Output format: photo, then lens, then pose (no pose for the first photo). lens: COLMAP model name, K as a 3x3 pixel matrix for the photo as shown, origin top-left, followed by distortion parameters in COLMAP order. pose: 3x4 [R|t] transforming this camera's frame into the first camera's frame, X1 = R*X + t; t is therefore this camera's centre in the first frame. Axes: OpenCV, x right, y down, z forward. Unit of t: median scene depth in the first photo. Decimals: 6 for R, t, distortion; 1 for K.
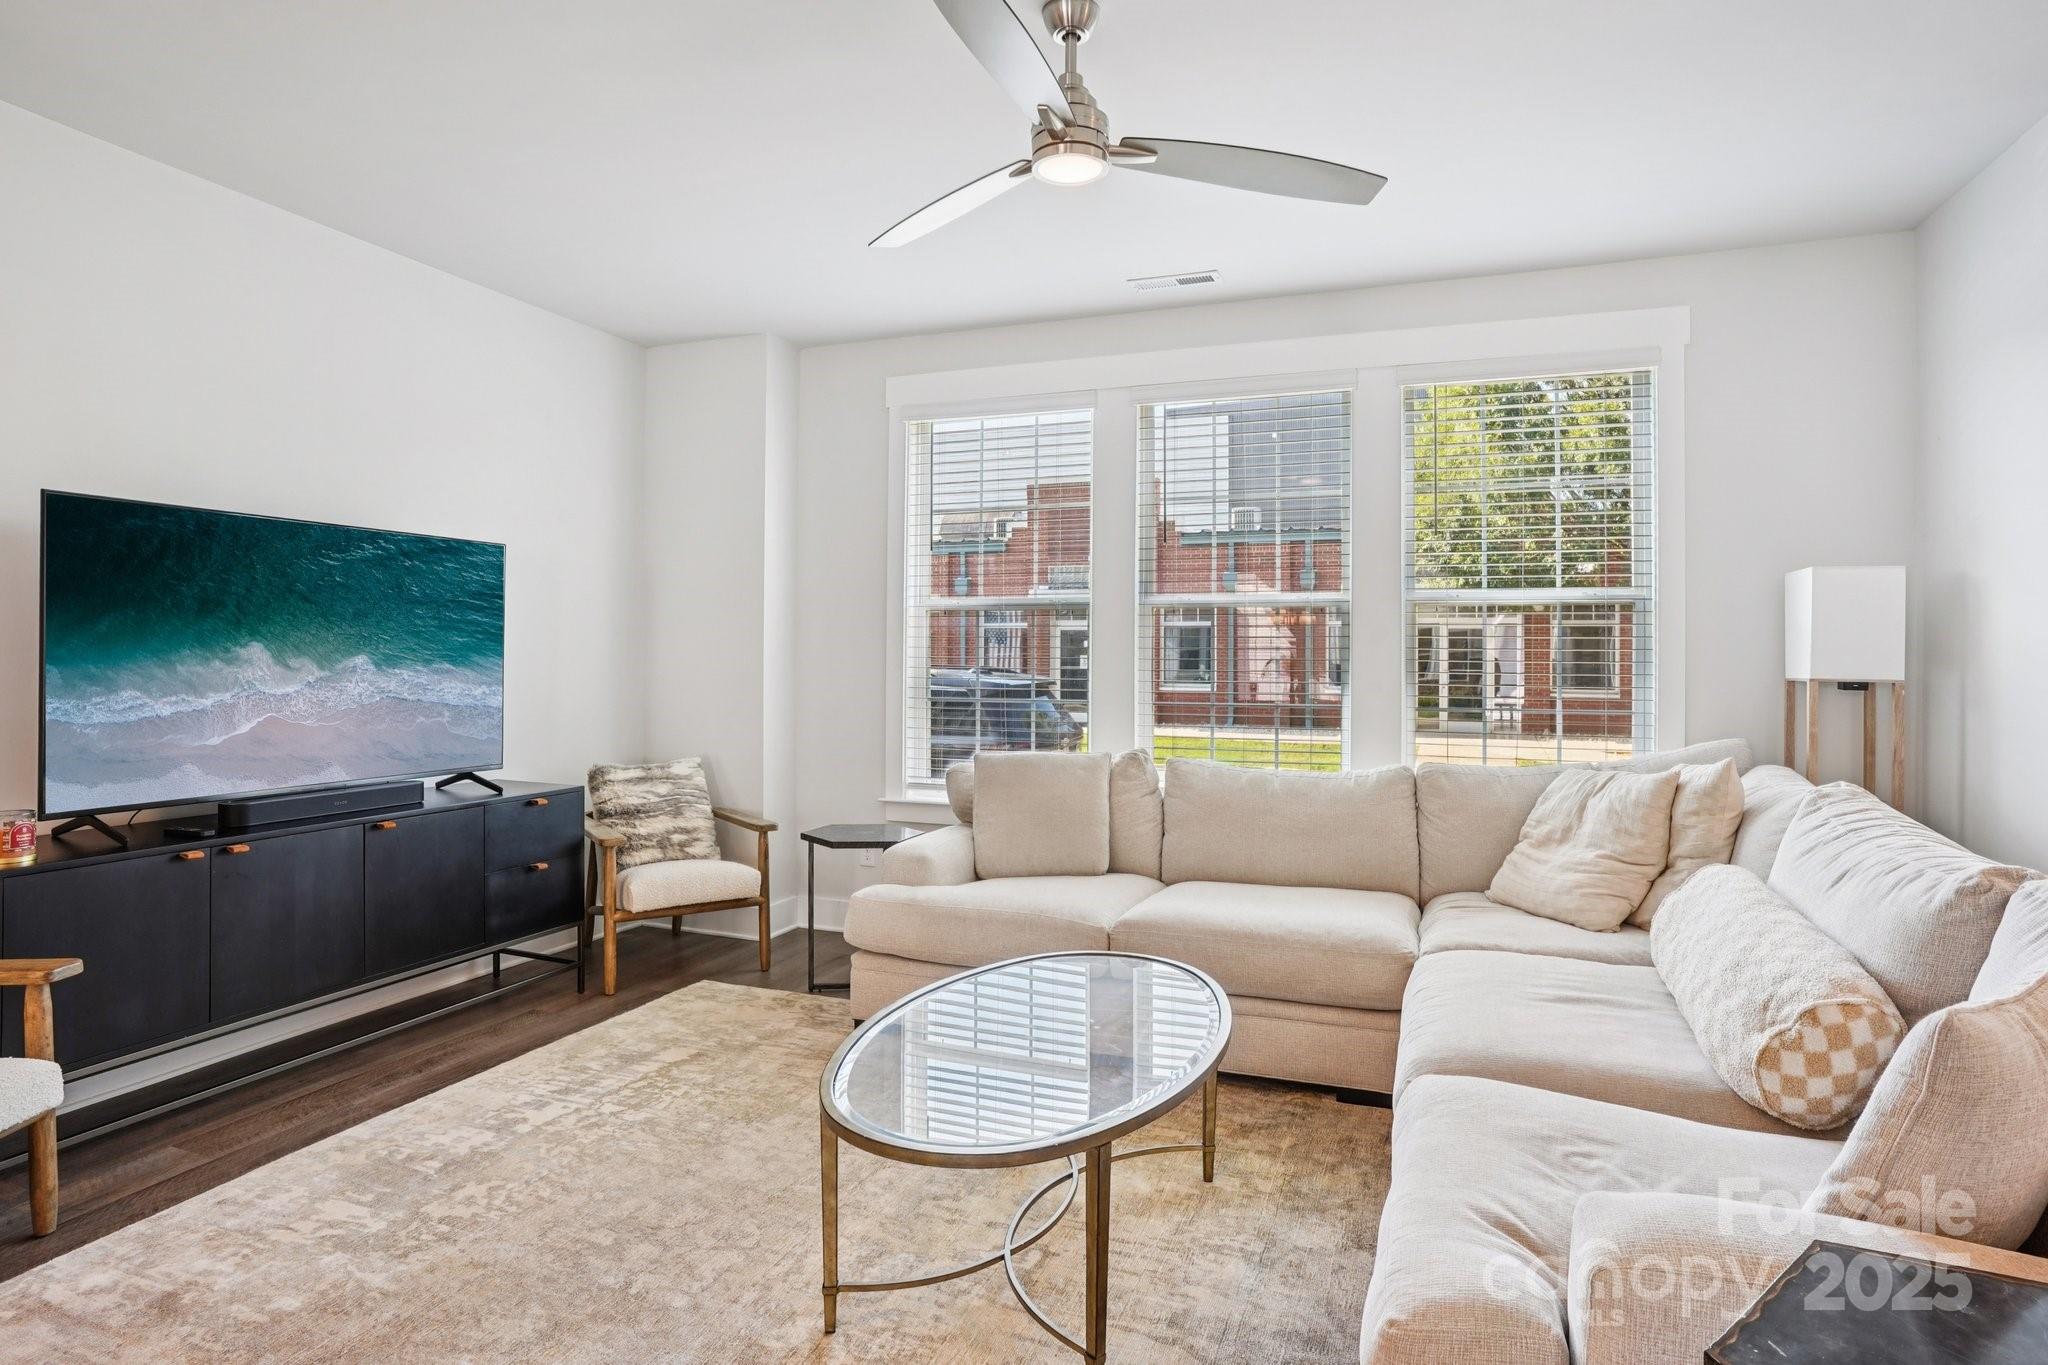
lens RADIAL K [[1072.6, 0, 1010.8], [0, 1072.6, 682.0], [0, 0, 1]] dist [-0.051944, 0.017212]
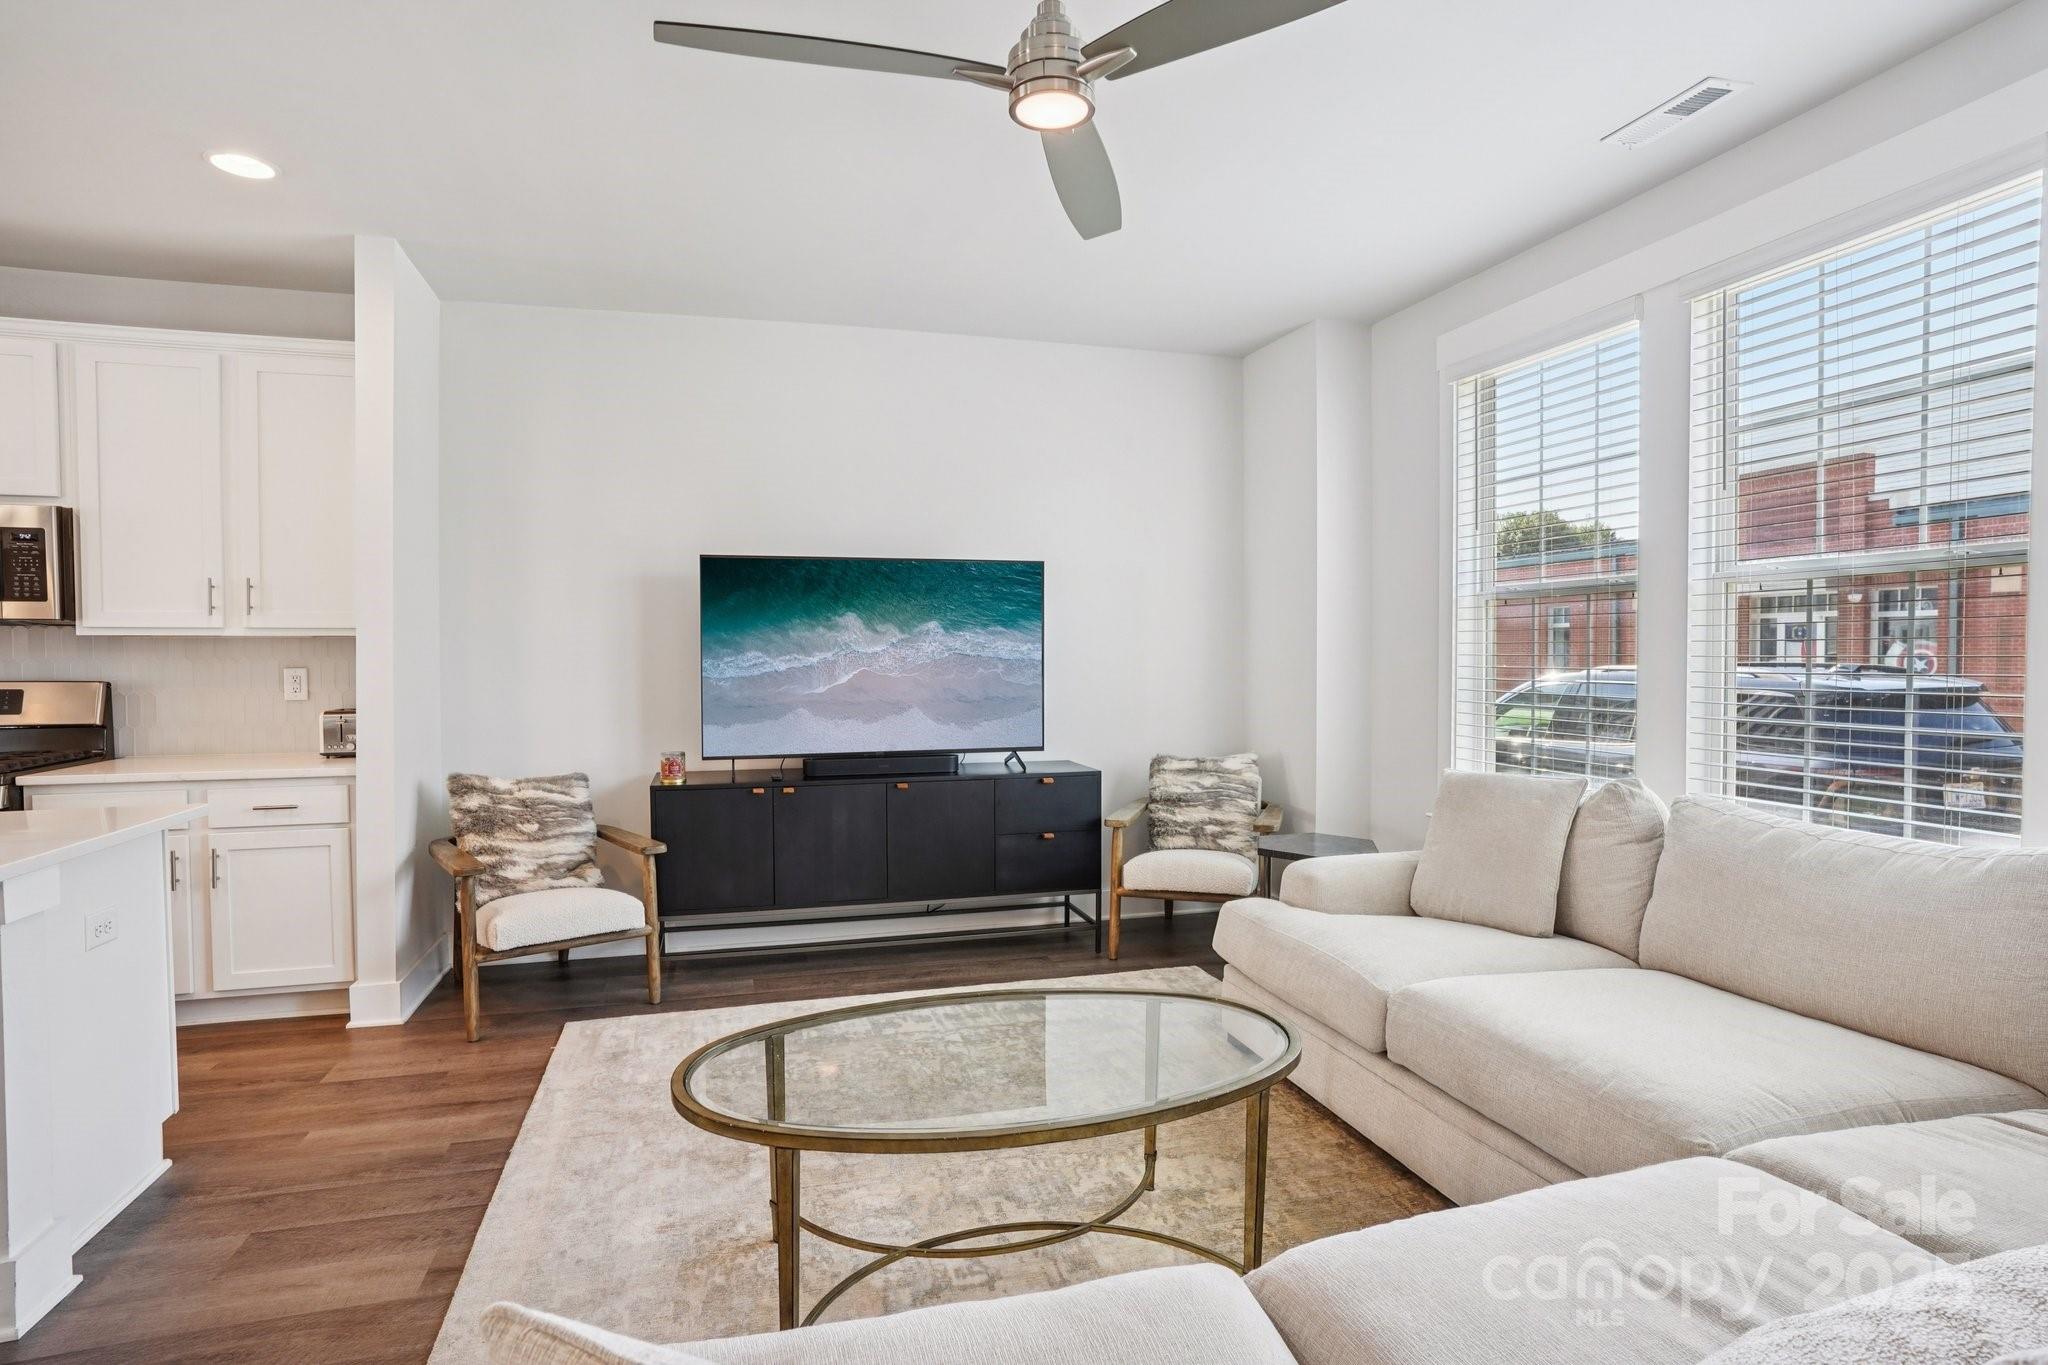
lens RADIAL K [[1072.6, 0, 1045.6], [0, 1072.6, 691.3], [0, 0, 1]] dist [-0.051944, 0.017212]
pose [[0.611476, 0.018565, -0.791045, 0.455287], [-0.011701, 0.999828, 0.014420, -0.001465], [0.791176, 0.000438, 0.611588, 0.258890]]
